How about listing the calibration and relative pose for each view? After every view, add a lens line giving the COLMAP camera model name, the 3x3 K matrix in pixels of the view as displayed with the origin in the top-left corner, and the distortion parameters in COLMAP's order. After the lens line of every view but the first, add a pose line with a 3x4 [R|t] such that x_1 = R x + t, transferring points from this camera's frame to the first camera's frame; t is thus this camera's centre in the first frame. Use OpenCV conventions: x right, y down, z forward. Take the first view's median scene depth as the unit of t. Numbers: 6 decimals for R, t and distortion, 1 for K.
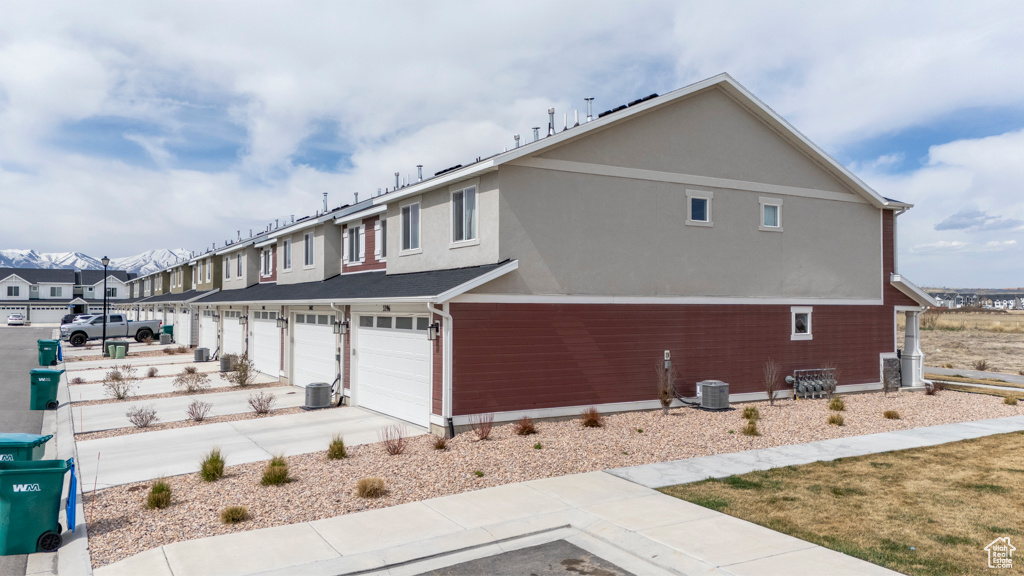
lens RADIAL K [[753.3, 0, 512.0], [0, 753.3, 288.0], [0, 0, 1]] dist [0.086084, -0.086639]
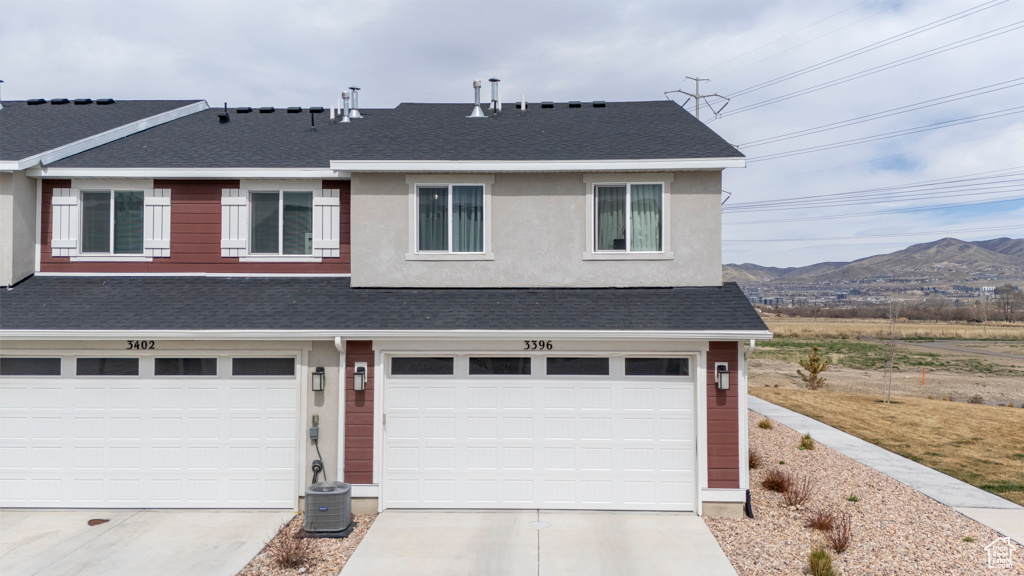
lens RADIAL K [[753.3, 0, 512.0], [0, 753.3, 288.0], [0, 0, 1]] dist [0.086084, -0.086639]
pose [[0.536813, 0.019137, 0.843484, -0.613443], [-0.021273, 0.999732, -0.009143, -0.013889], [-0.843433, -0.013036, 0.537077, 0.558649]]
